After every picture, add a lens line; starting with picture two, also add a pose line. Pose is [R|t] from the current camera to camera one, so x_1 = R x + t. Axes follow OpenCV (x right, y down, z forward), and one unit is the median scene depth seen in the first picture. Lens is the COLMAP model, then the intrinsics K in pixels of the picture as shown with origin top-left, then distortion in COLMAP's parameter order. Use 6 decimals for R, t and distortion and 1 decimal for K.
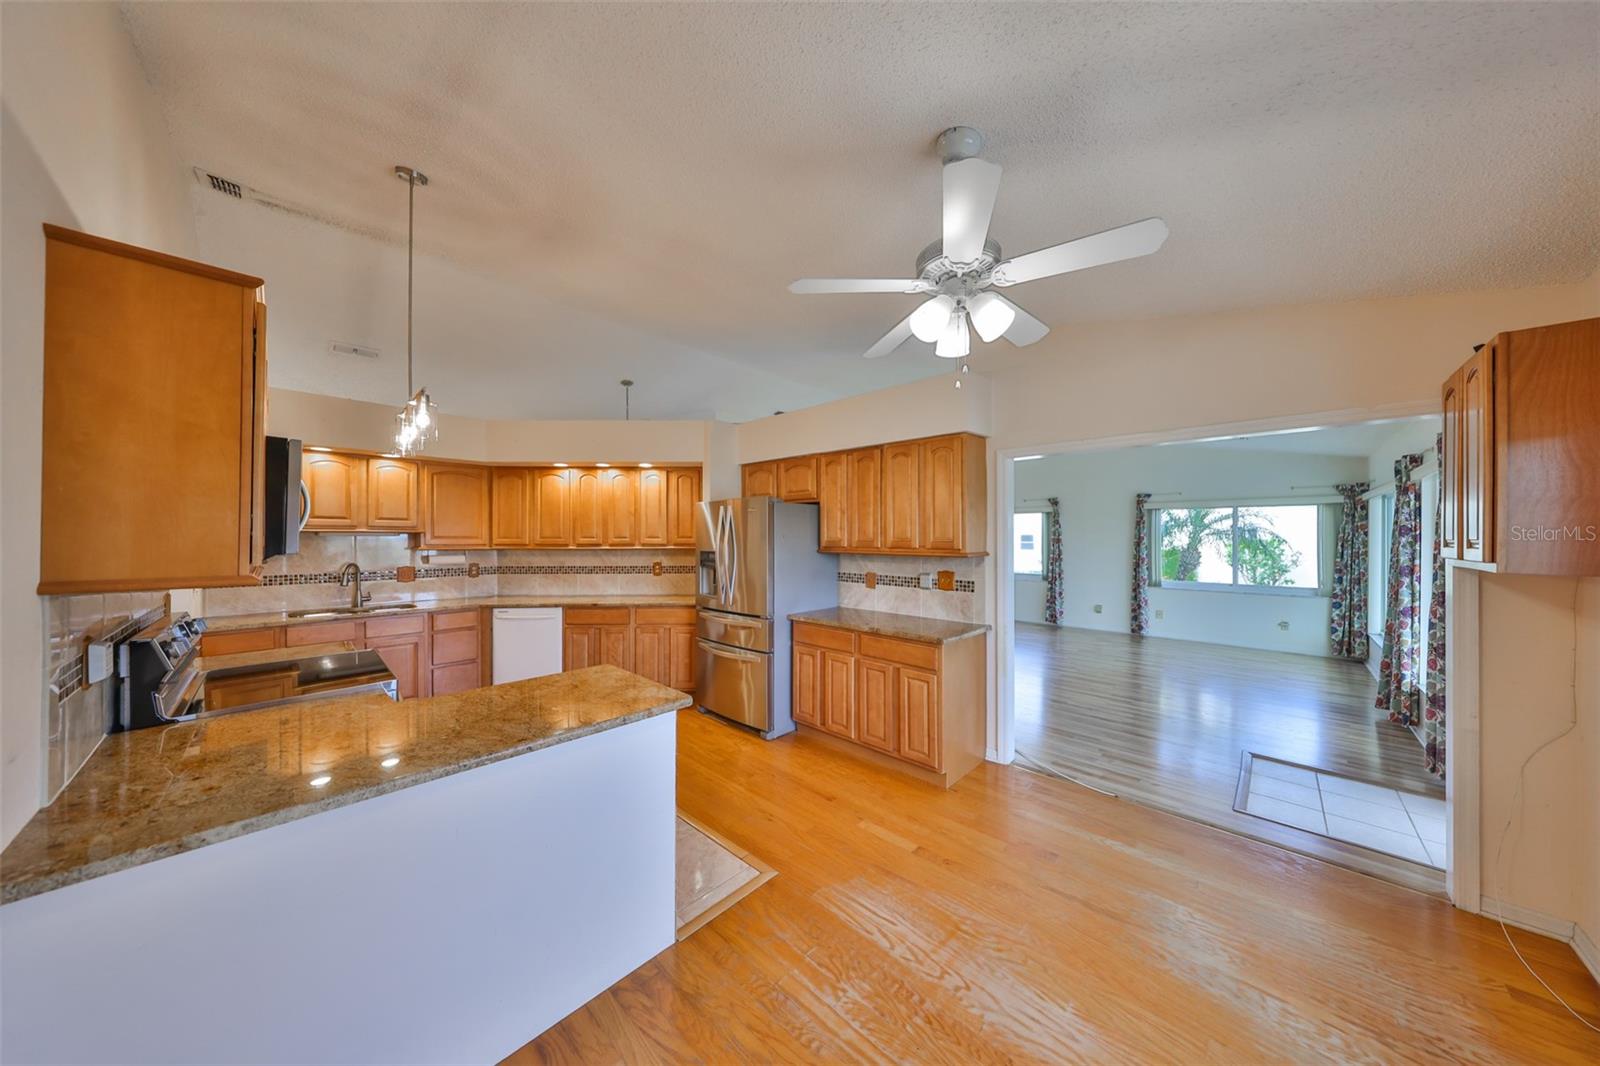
lens RADIAL K [[495.9, 0, 805.4], [0, 495.9, 536.7], [0, 0, 1]] dist [0.004184, -0.000576]
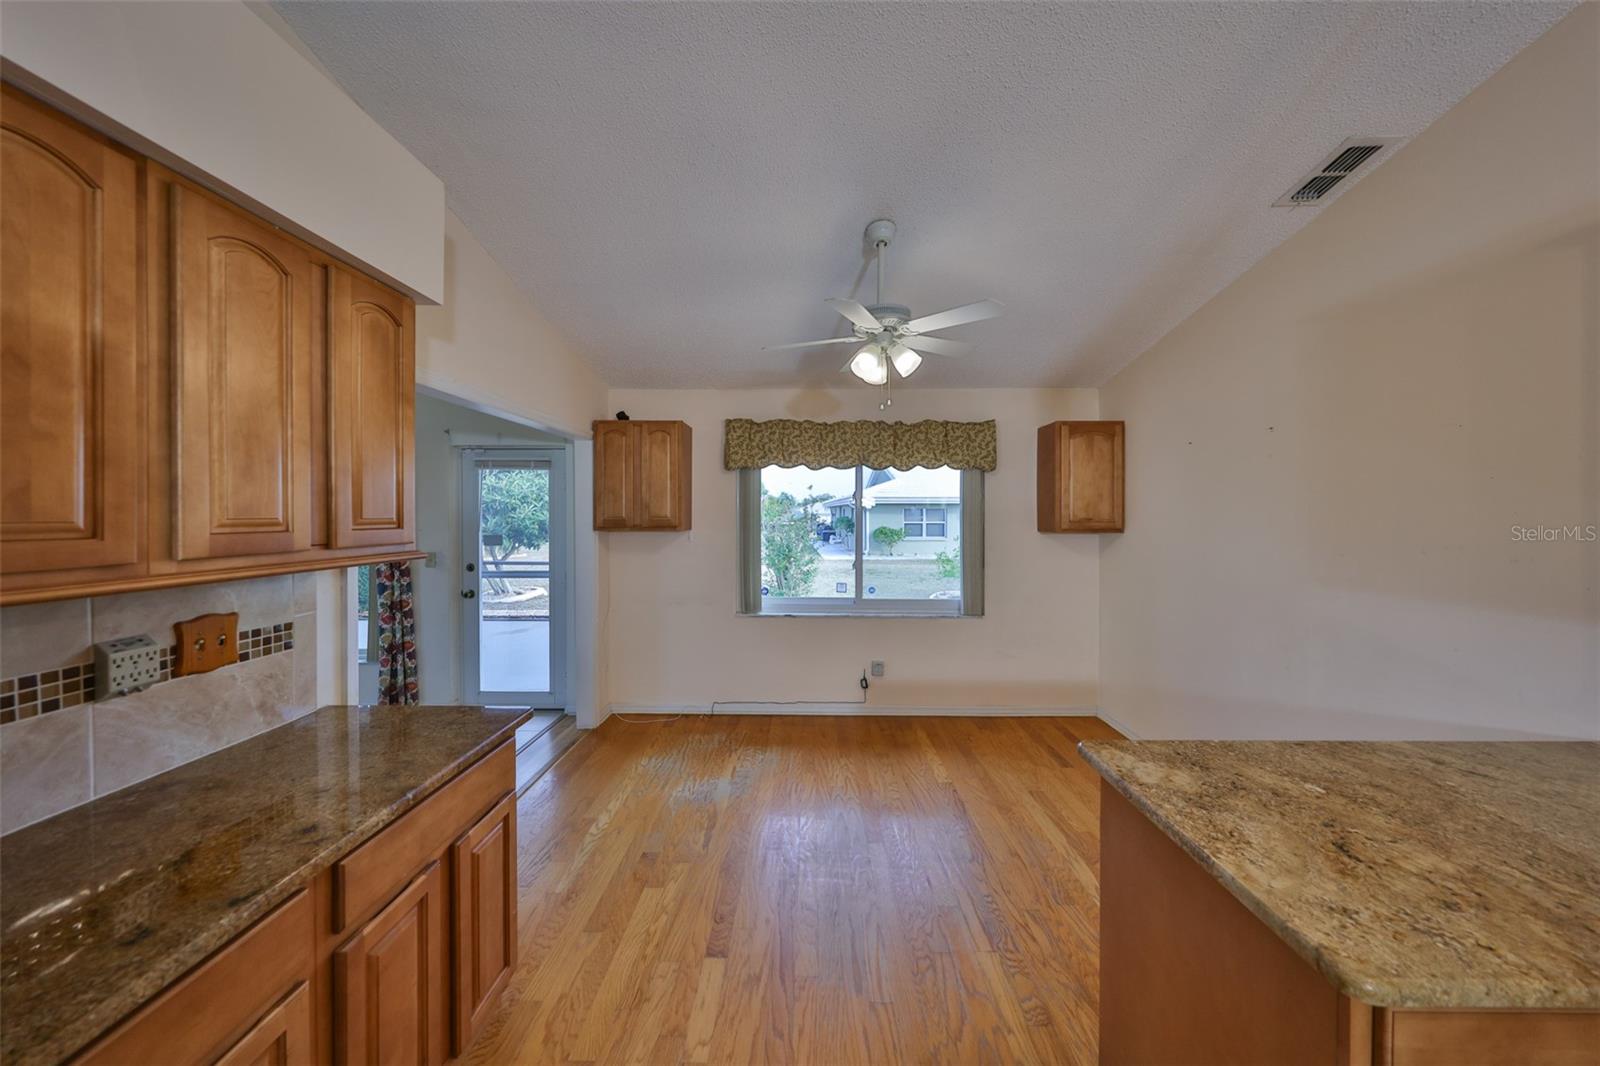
lens RADIAL K [[495.9, 0, 806.6], [0, 495.9, 520.5], [0, 0, 1]] dist [0.004184, -0.000576]
pose [[-0.676618, -0.013380, 0.736212, -0.243188], [-0.001568, 0.999859, 0.016731, -0.003636], [-0.736332, 0.010166, -0.676544, 0.880209]]
